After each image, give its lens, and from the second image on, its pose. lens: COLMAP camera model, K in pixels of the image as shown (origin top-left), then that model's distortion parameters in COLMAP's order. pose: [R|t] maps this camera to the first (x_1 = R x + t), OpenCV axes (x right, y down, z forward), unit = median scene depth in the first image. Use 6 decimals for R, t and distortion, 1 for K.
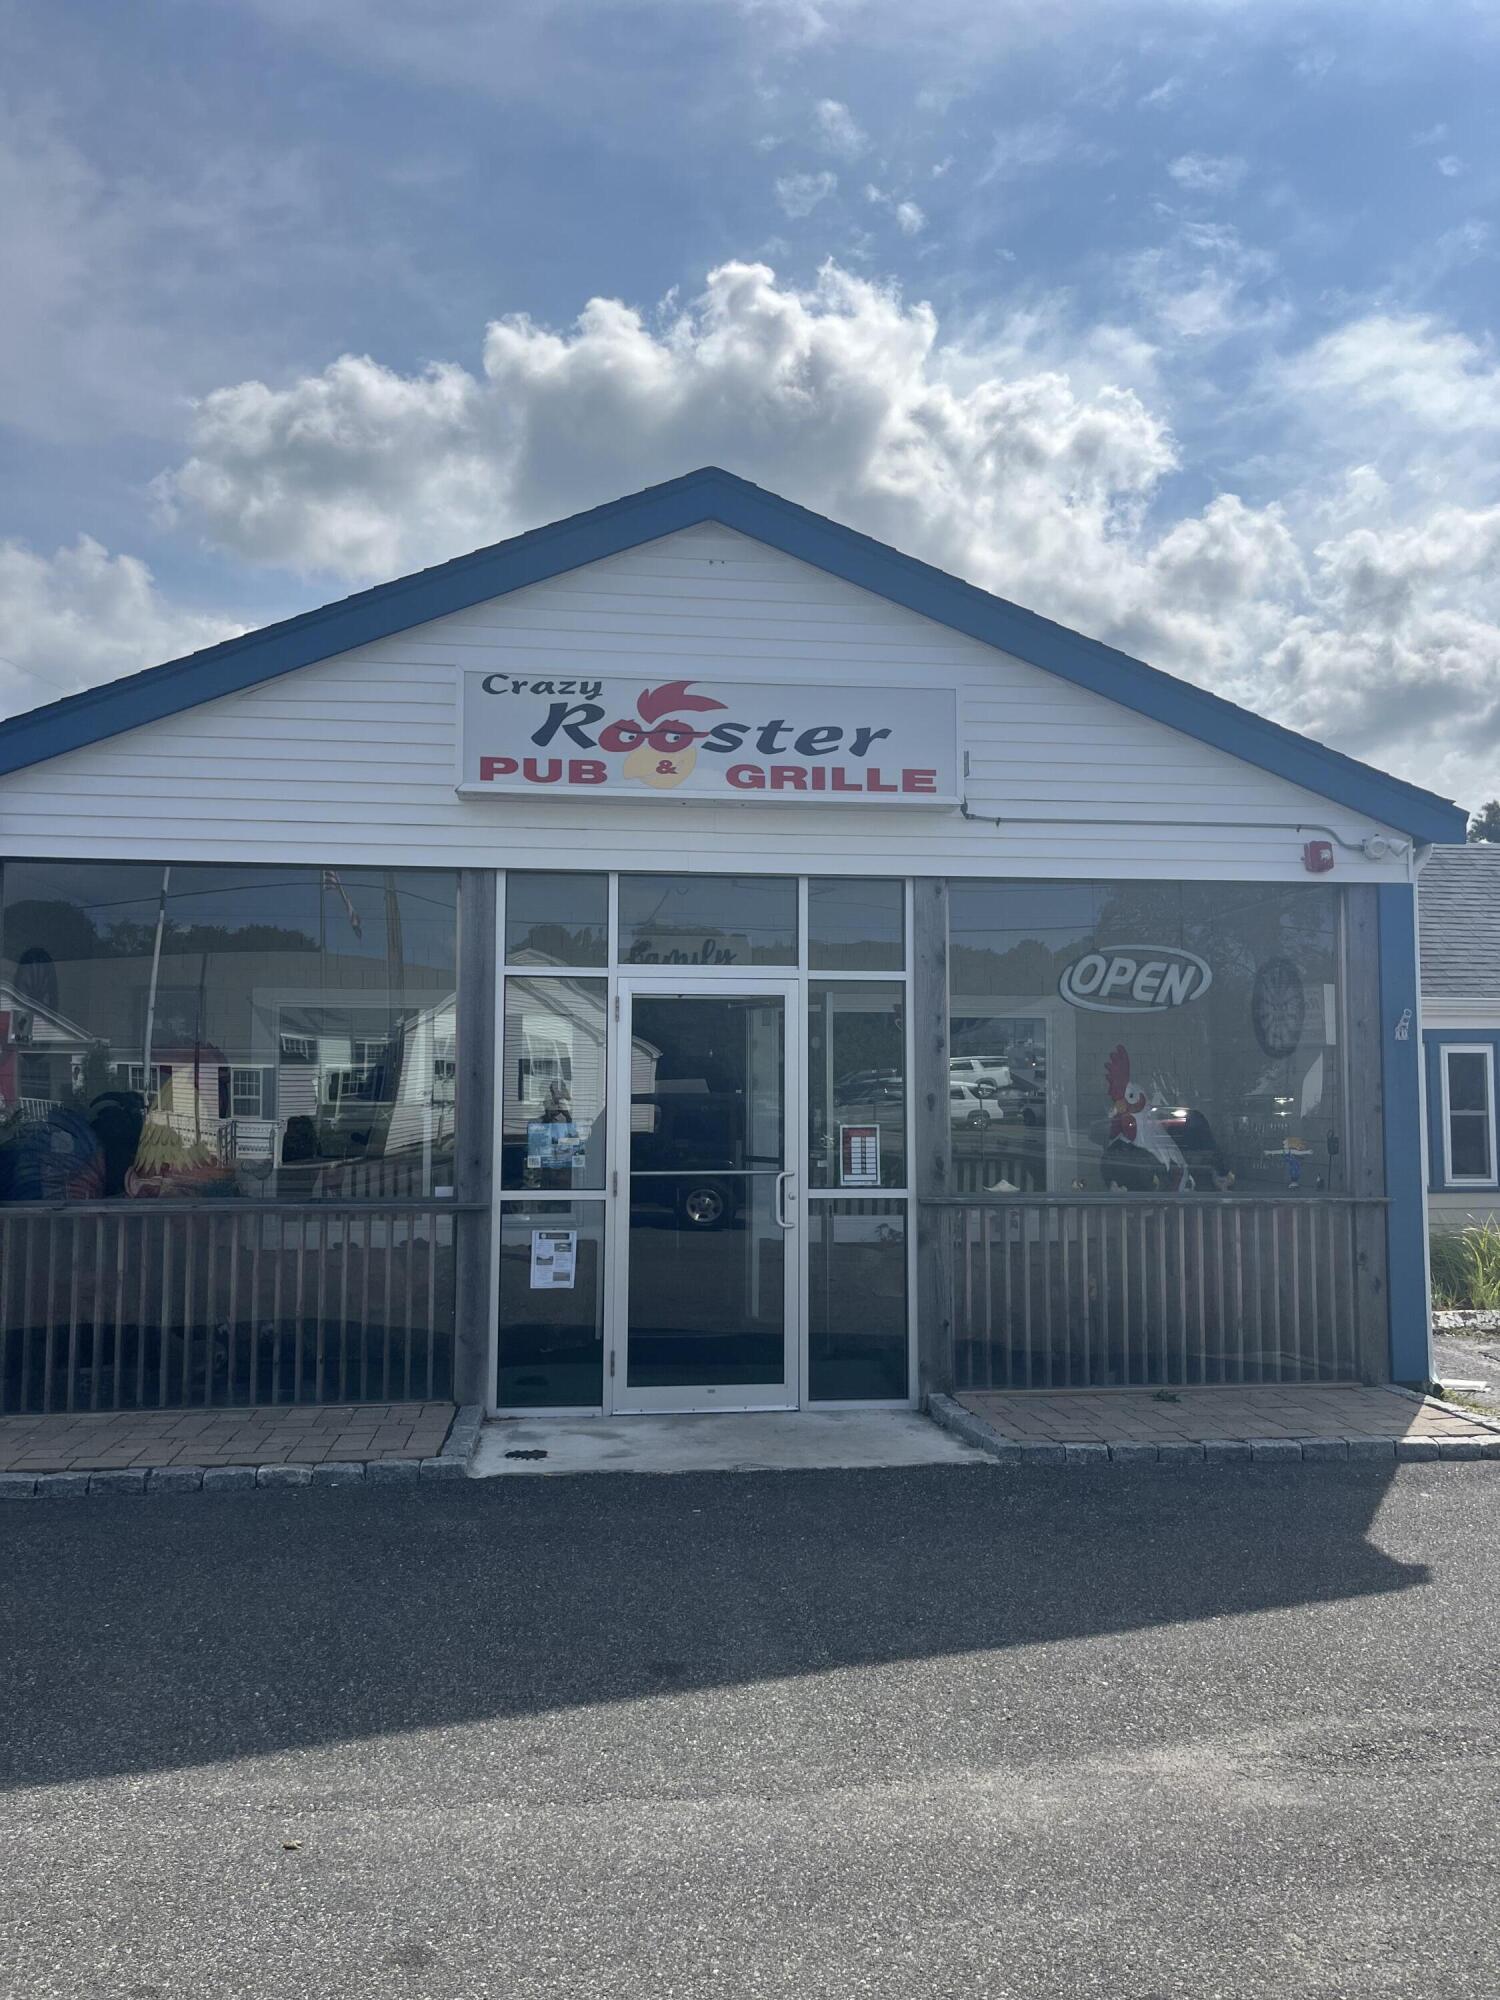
lens RADIAL K [[1612.7, 0, 750.0], [0, 1612.7, 1000.0], [0, 0, 1]] dist [0.096060, 0.003030]
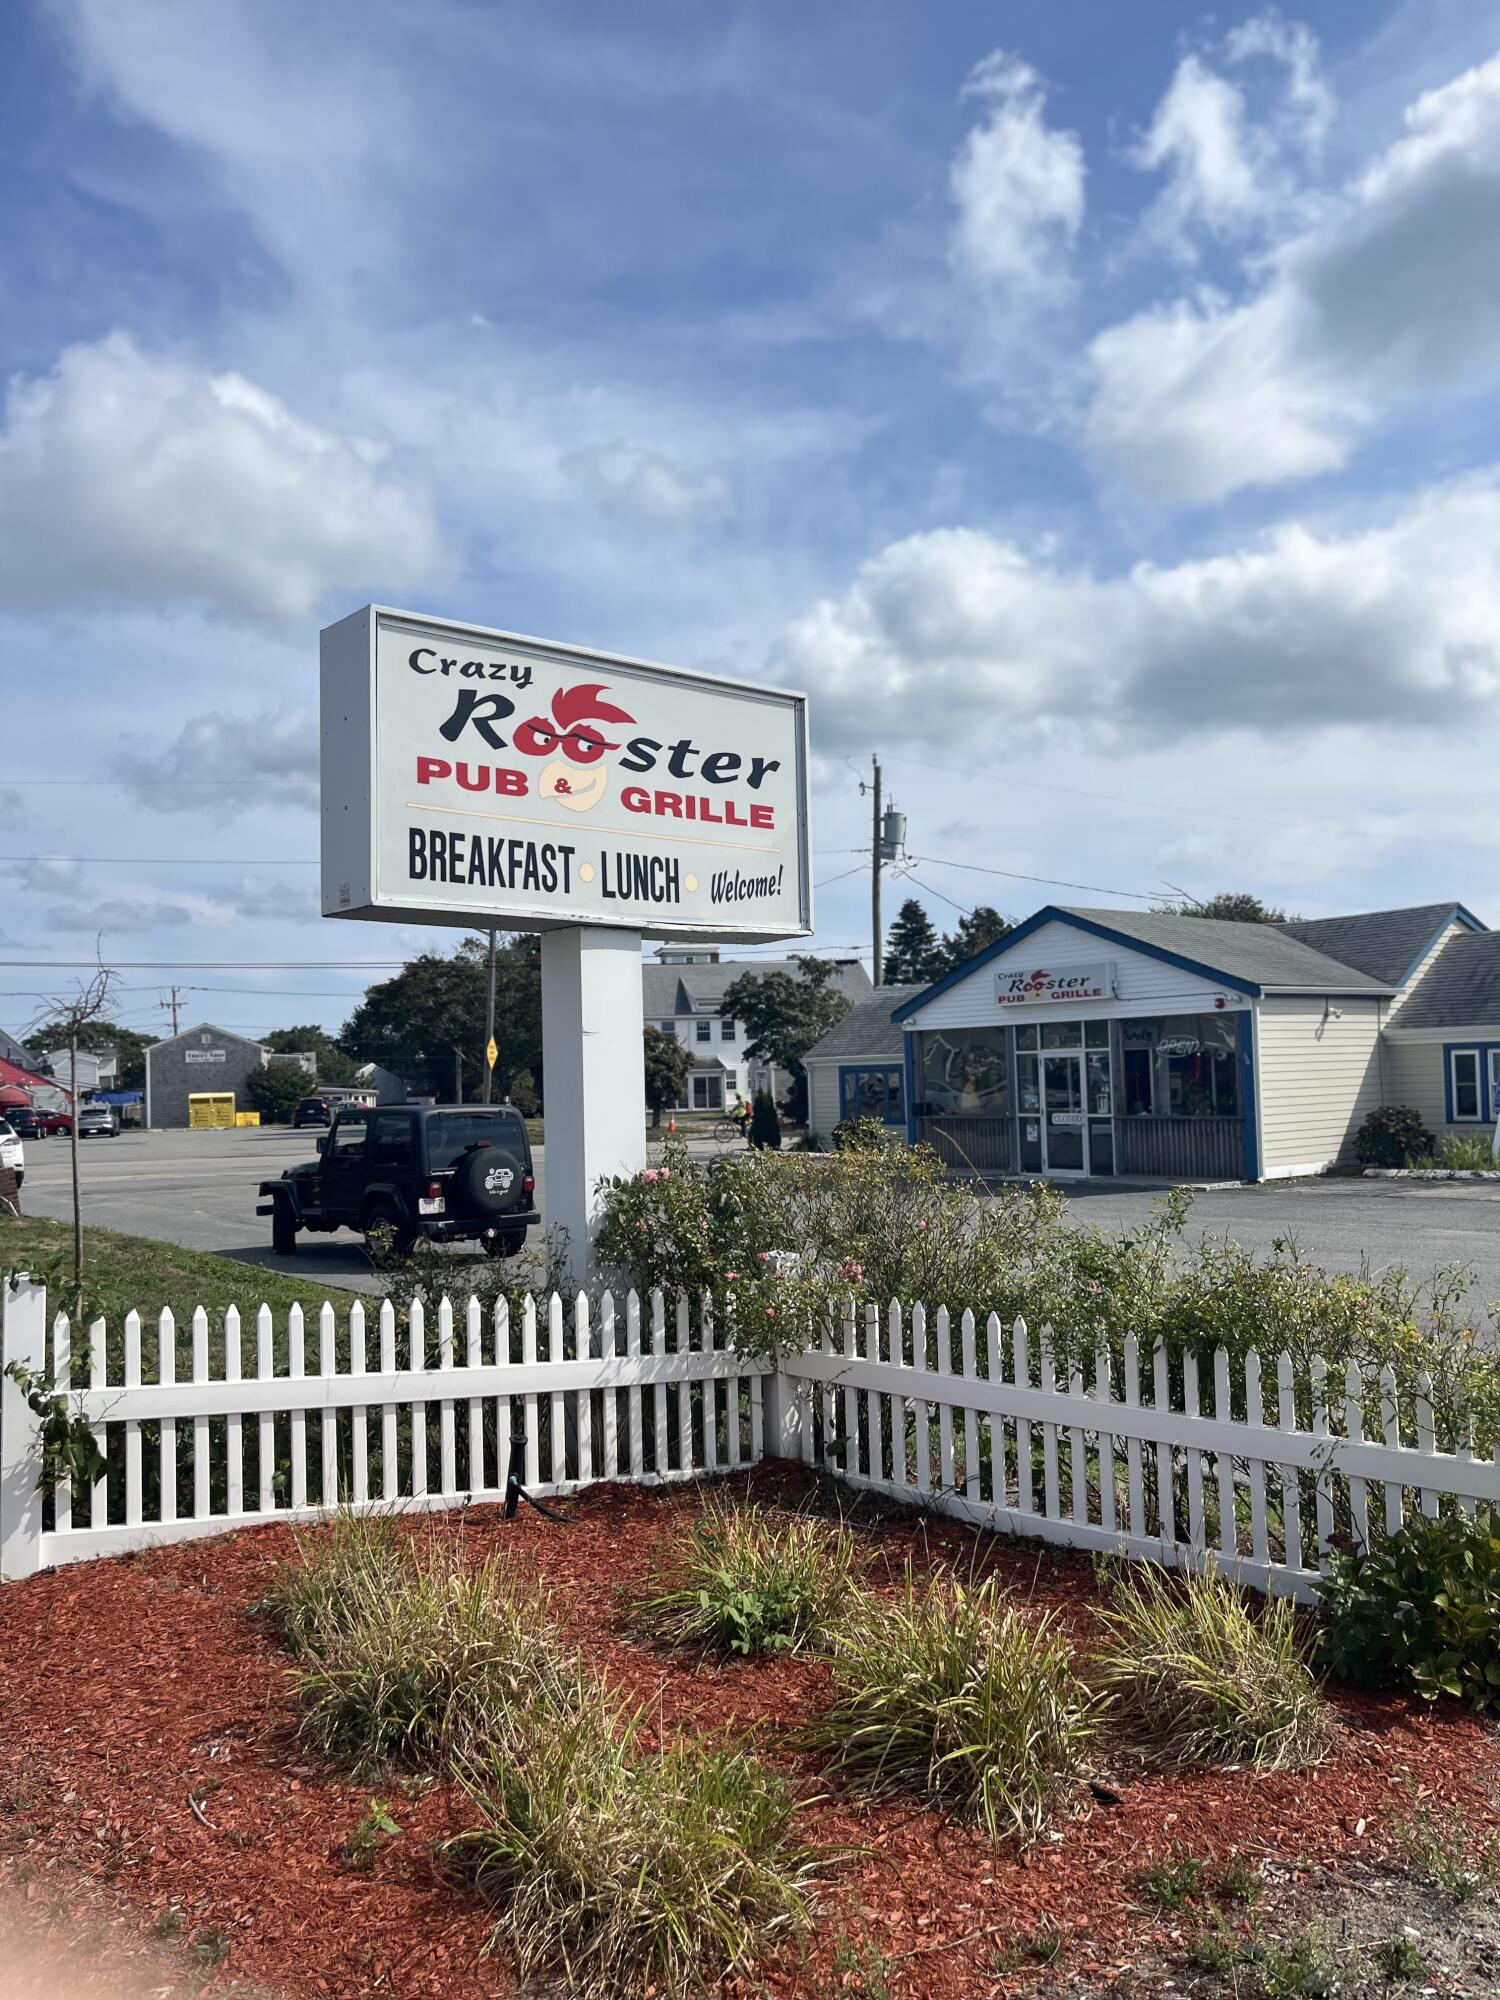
lens RADIAL K [[1525.0, 0, 750.0], [0, 1525.0, 1000.0], [0, 0, 1]] dist [0.051700, -0.084827]
pose [[0.520333, -0.060809, -0.851795, 2.442081], [0.083719, 0.996289, -0.019983, -0.116951], [0.849850, -0.060914, 0.523493, -1.275801]]
